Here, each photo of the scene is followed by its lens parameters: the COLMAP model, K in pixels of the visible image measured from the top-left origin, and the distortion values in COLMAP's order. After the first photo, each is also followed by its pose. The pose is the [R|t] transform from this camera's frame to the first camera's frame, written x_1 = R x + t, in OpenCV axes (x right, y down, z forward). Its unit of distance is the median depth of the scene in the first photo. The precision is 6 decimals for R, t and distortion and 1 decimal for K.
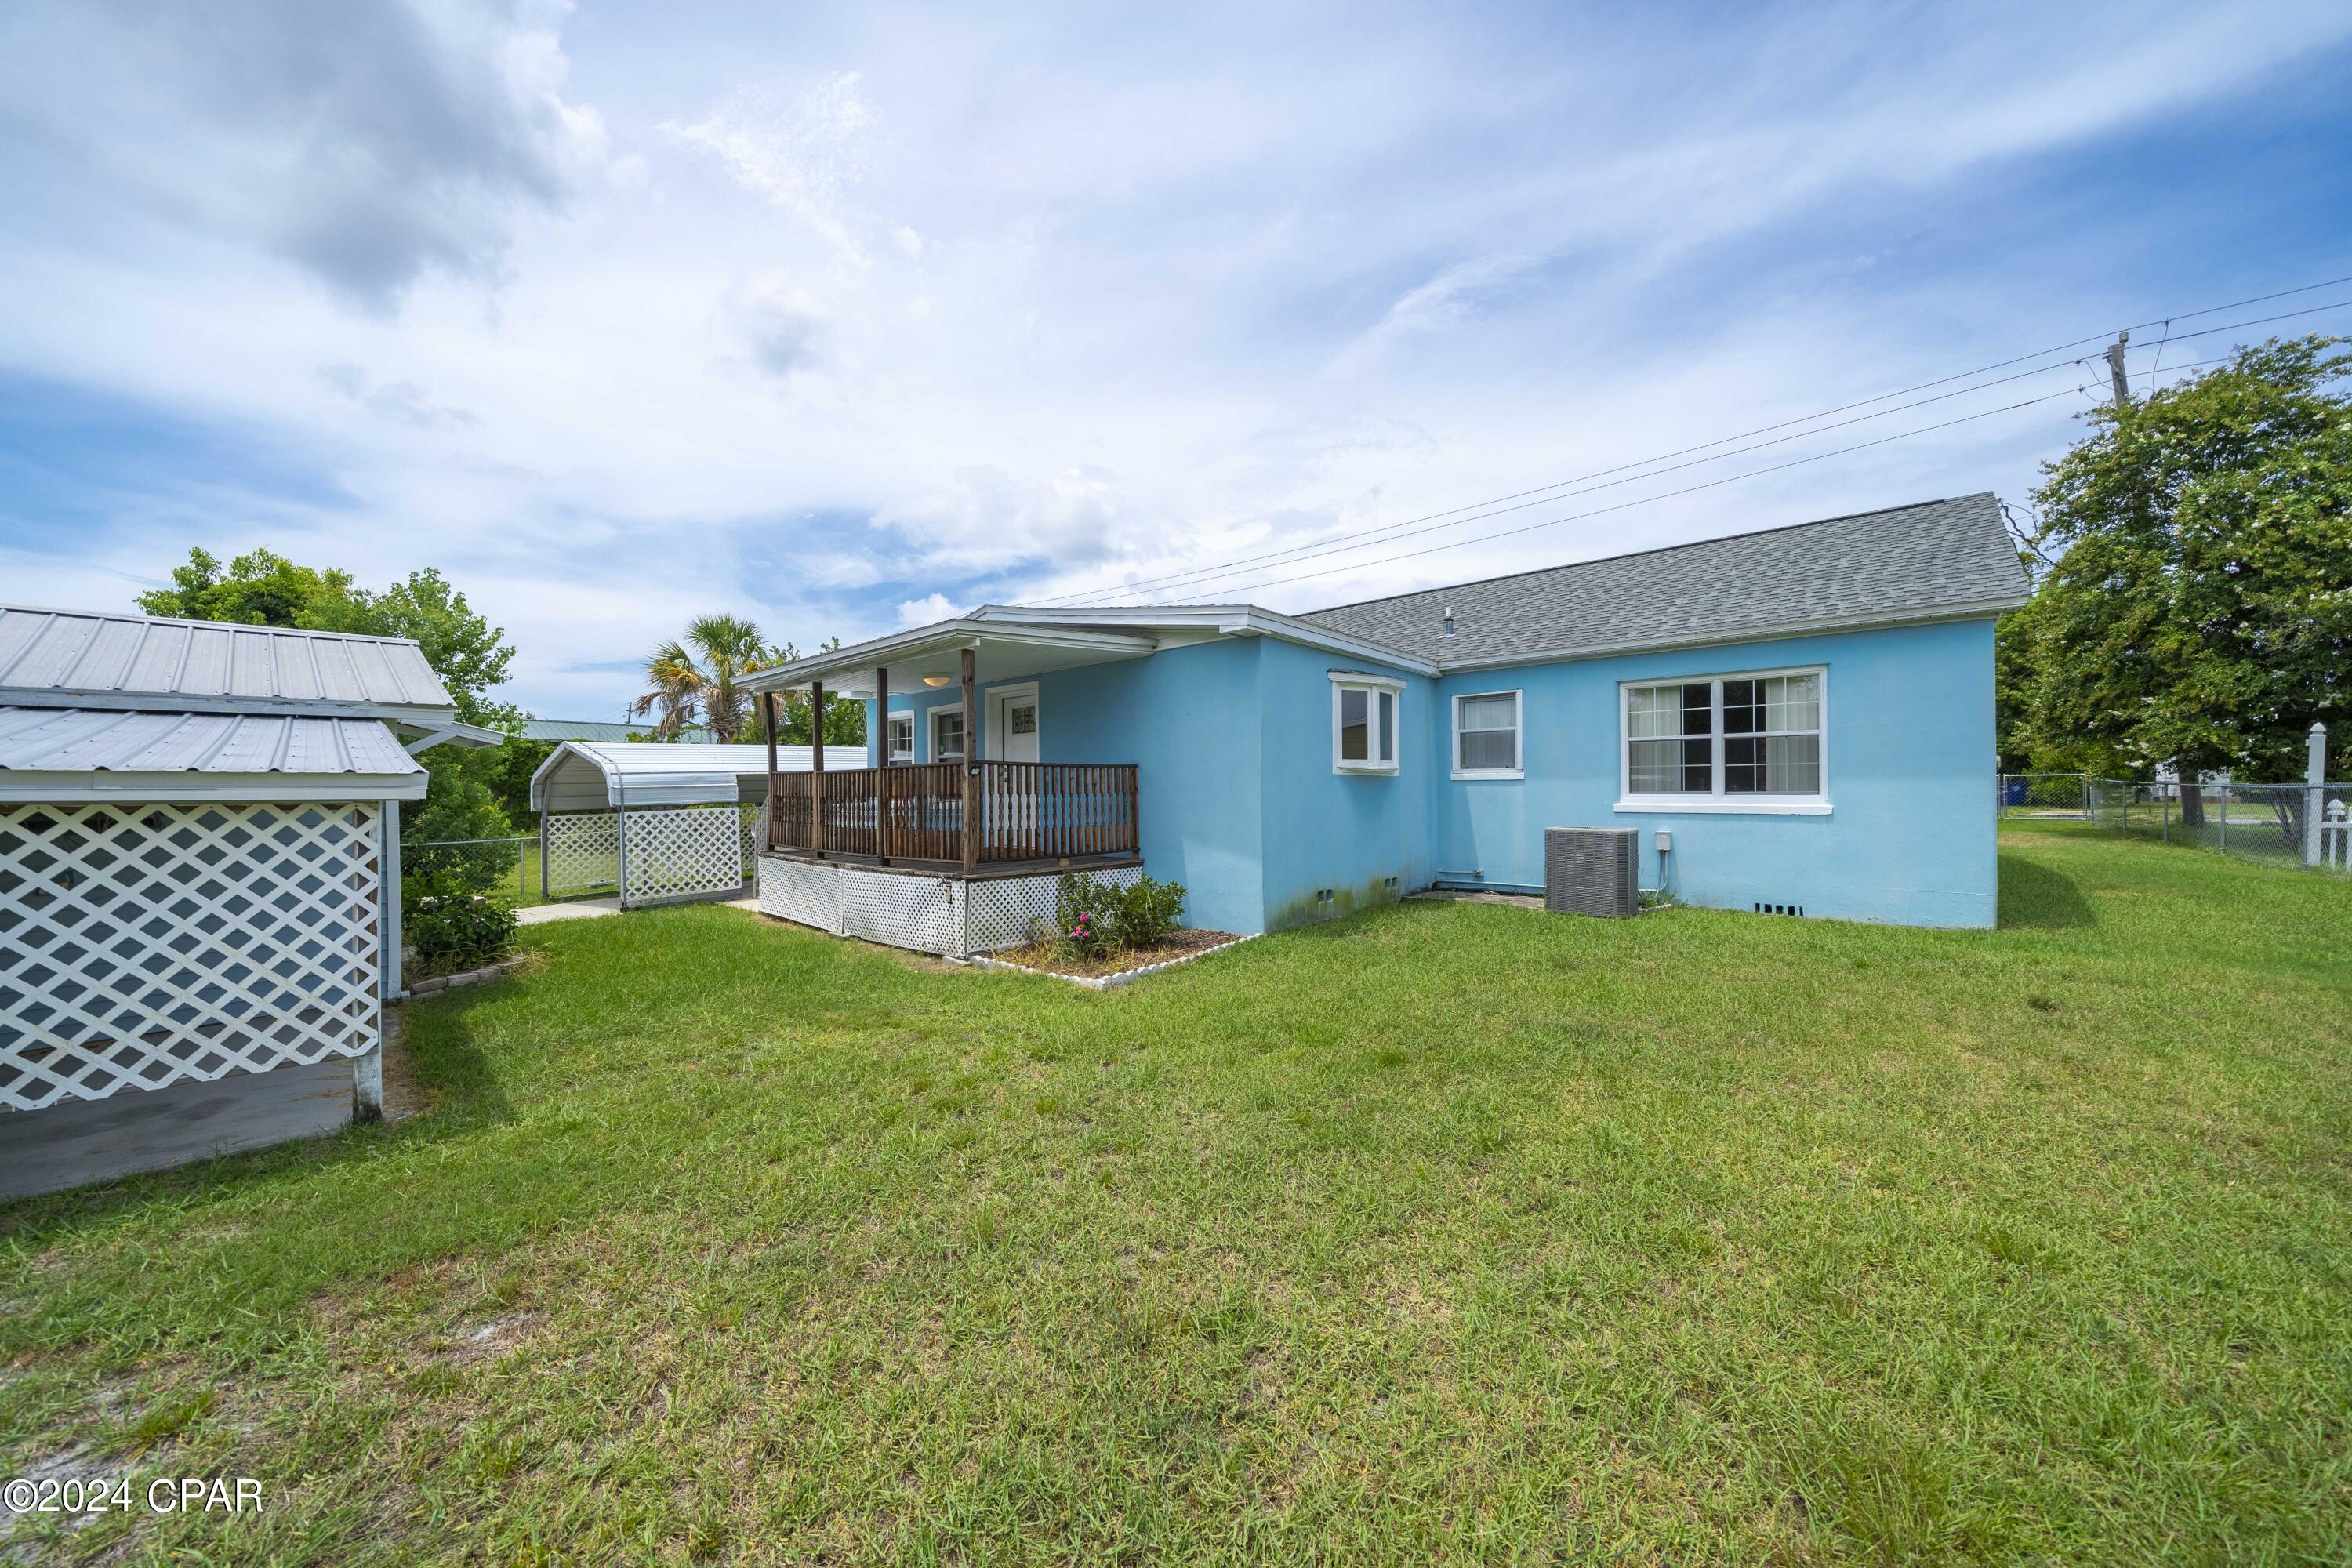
lens RADIAL K [[822.7, 0, 1173.7], [0, 822.7, 763.2], [0, 0, 1]] dist [-0.000628, -0.000006]
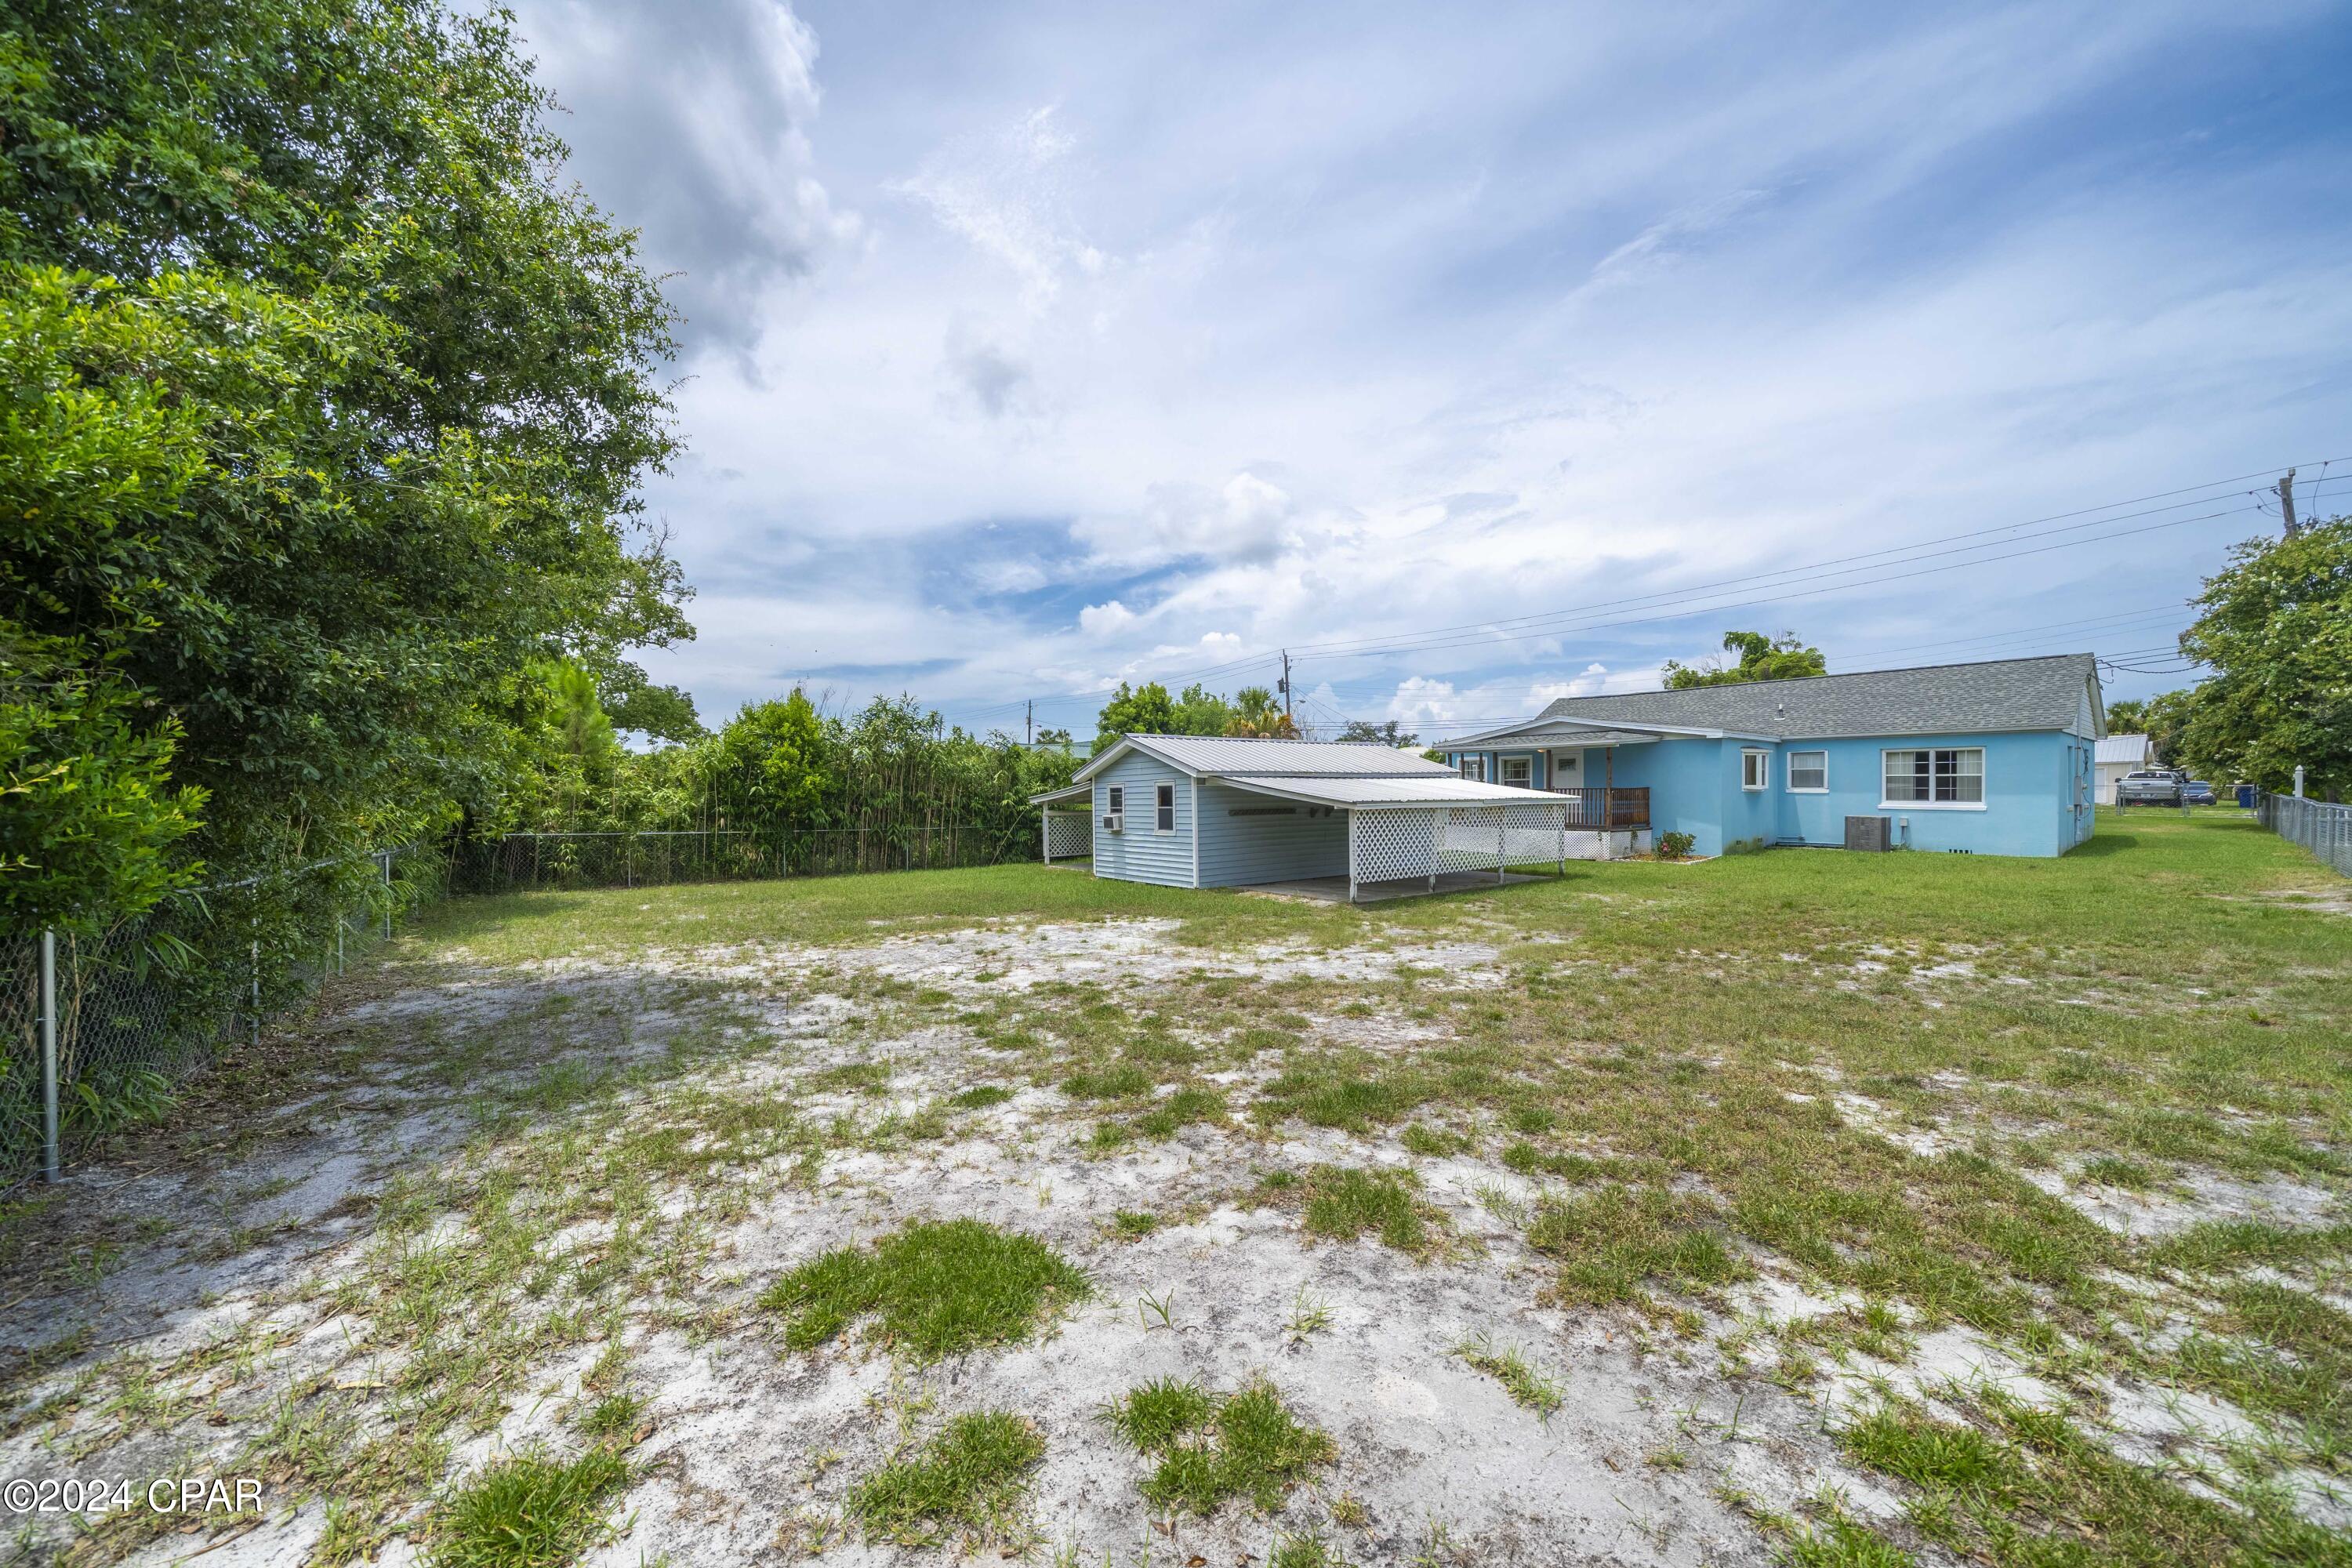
lens RADIAL K [[836.0, 0, 1176.0], [0, 836.0, 784.0], [0, 0, 1]] dist [0.000542, -0.000388]
pose [[0.982313, 0.000987, -0.187246, -0.582126], [0.004090, 0.999634, 0.026727, -0.048565], [0.187204, -0.027020, 0.981949, -1.009333]]
